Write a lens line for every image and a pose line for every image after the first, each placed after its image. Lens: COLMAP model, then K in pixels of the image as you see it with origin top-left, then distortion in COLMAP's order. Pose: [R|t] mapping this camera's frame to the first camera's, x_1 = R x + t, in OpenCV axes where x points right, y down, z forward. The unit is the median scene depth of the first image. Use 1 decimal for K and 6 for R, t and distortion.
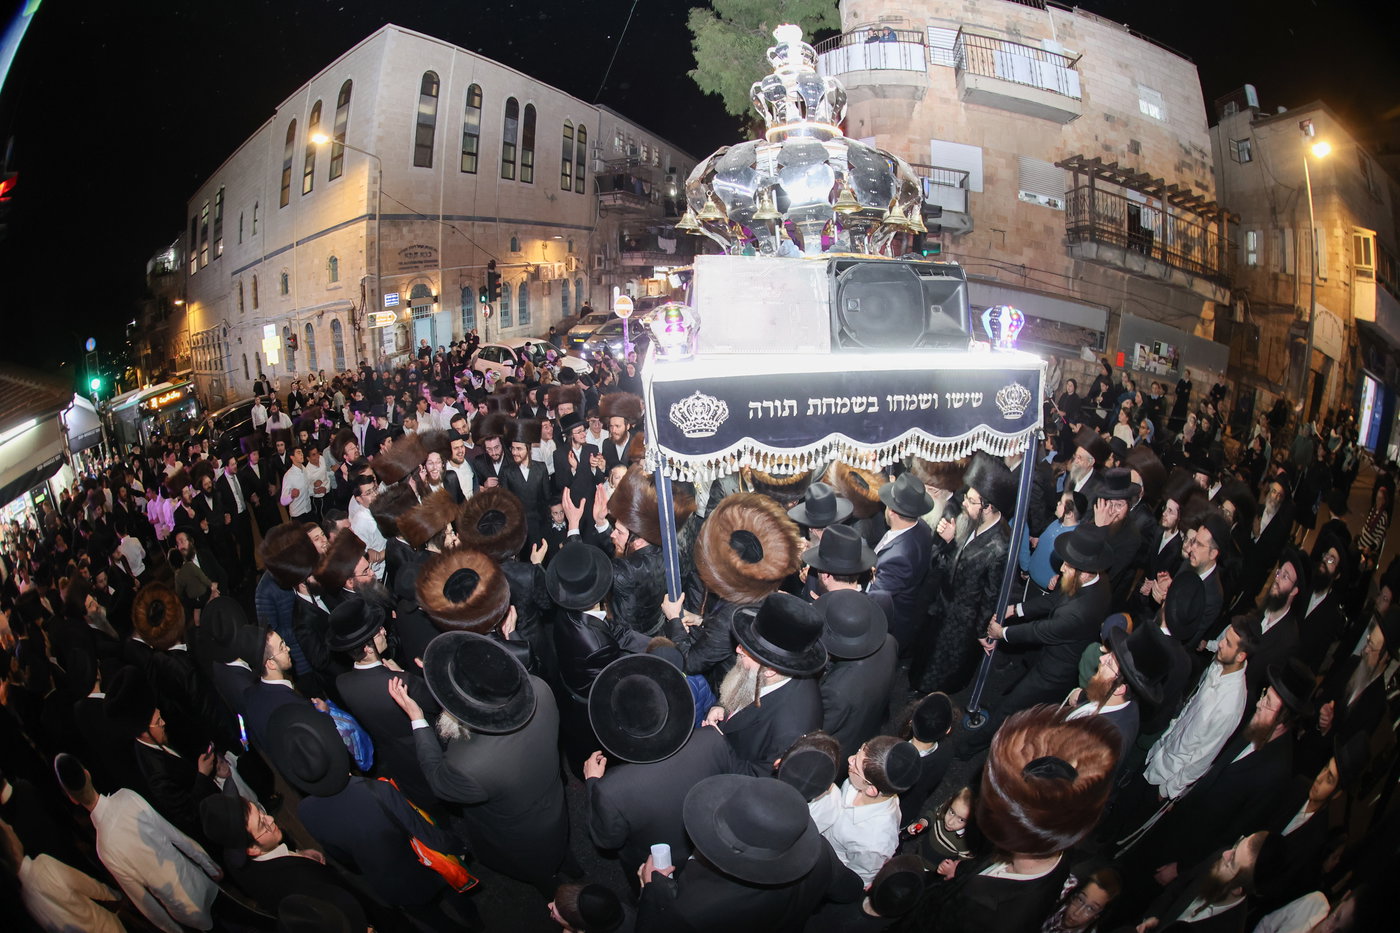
lens RADIAL K [[537.9, 0, 667.1], [0, 537.9, 515.8], [0, 0, 1]] dist [-0.038412, 0.003352]
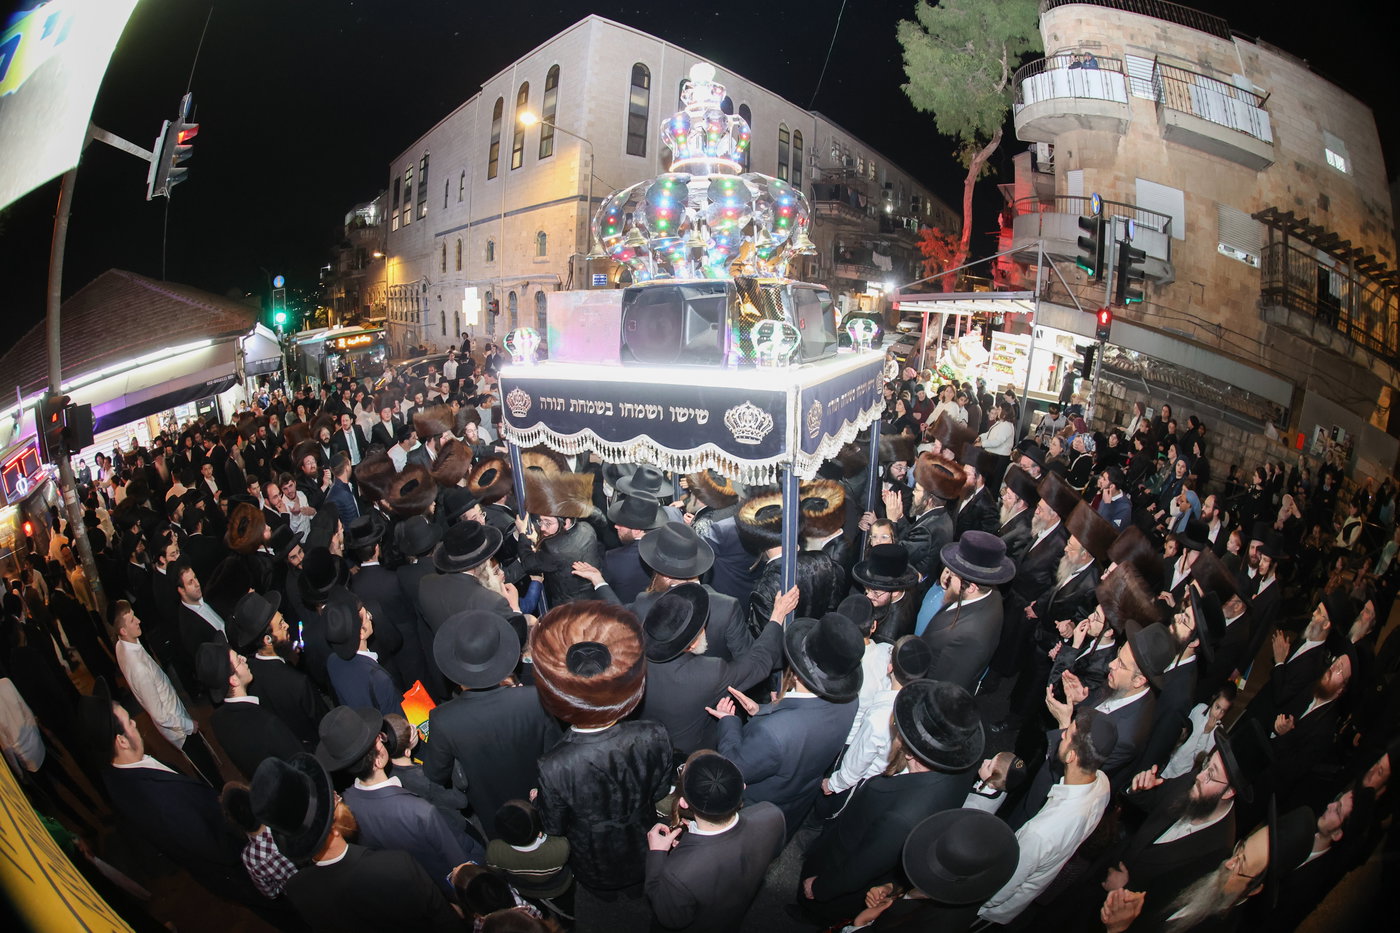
lens RADIAL K [[537.9, 0, 632.5], [0, 537.9, 507.3], [0, 0, 1]] dist [-0.038412, 0.003352]
pose [[0.975130, 0.174057, -0.137206, -0.156164], [-0.175075, 0.984544, 0.004704, 0.009616], [0.135904, 0.019434, 0.990531, -0.014105]]
